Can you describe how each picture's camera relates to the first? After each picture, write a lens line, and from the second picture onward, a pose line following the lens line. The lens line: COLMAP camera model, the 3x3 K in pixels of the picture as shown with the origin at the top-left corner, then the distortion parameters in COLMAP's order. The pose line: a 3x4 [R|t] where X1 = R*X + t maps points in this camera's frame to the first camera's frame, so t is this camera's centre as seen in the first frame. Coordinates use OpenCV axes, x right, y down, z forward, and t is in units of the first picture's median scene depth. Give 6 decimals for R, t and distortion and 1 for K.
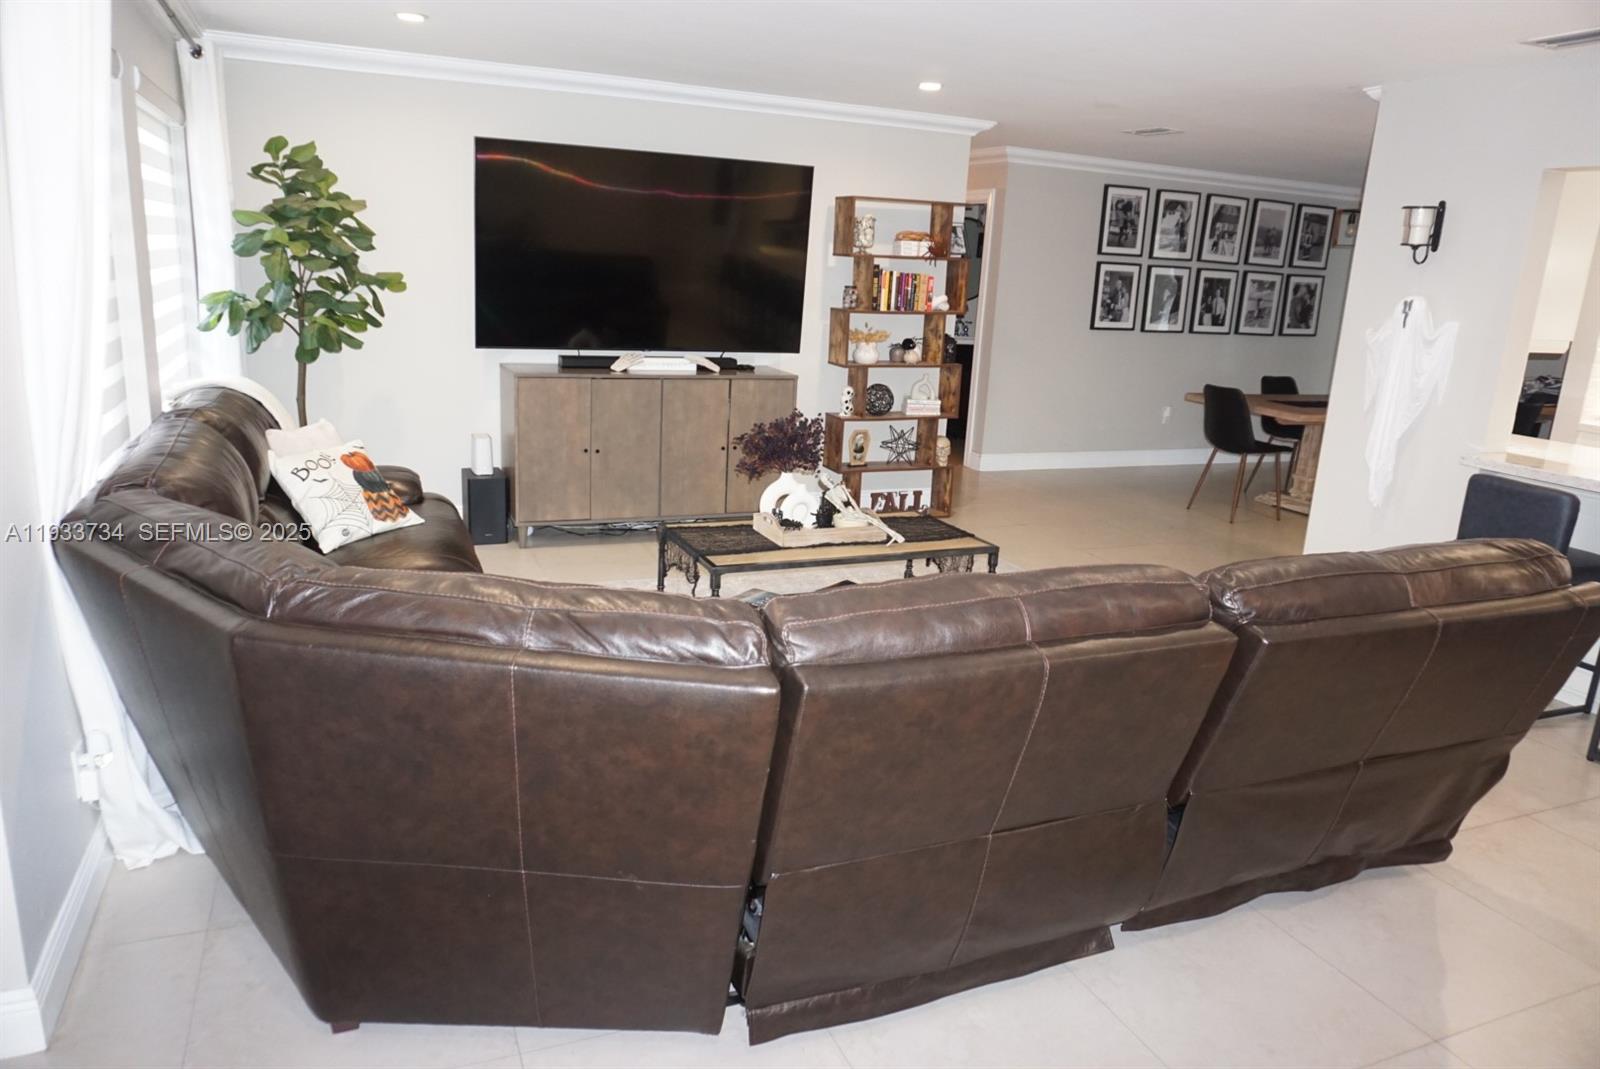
lens RADIAL K [[1070.7, 0, 795.2], [0, 1070.7, 533.3], [0, 0, 1]] dist [-0.052685, 0.038869]
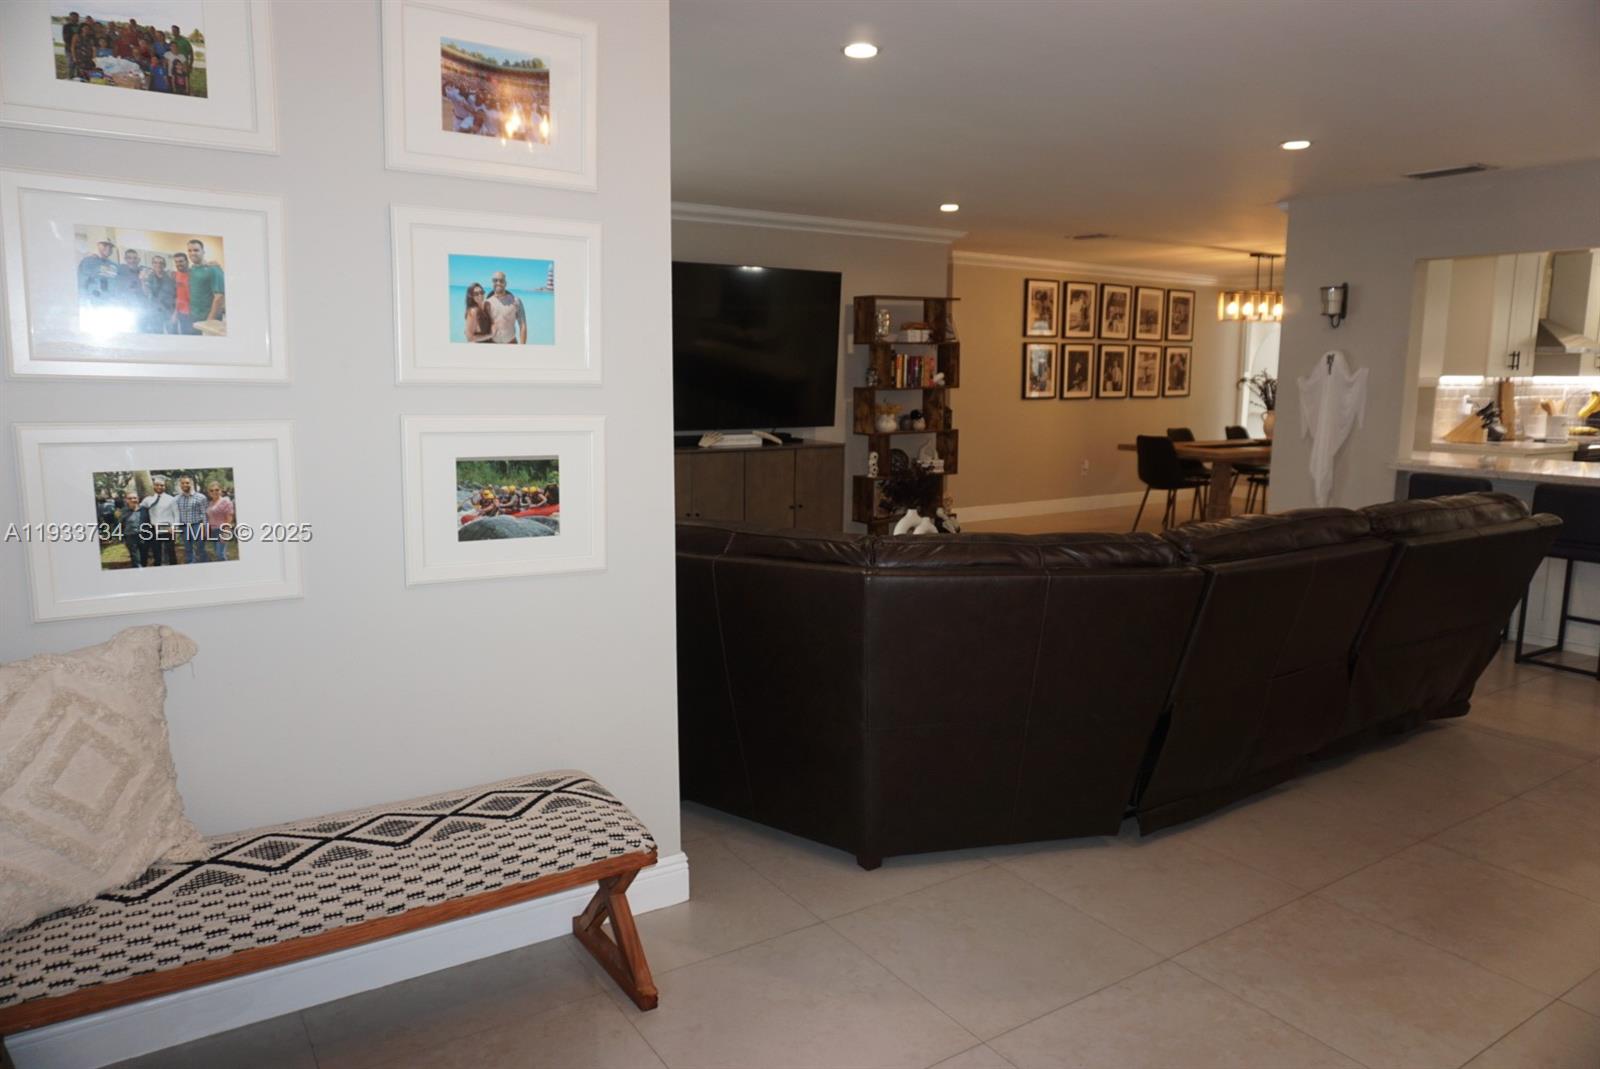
lens RADIAL K [[1070.7, 0, 795.2], [0, 1070.7, 533.3], [0, 0, 1]] dist [-0.052685, 0.038869]
pose [[0.982793, -0.072121, 0.170050, -0.185441], [0.086950, 0.992879, -0.081428, 0.031898], [-0.162967, 0.094813, 0.982065, -0.112202]]
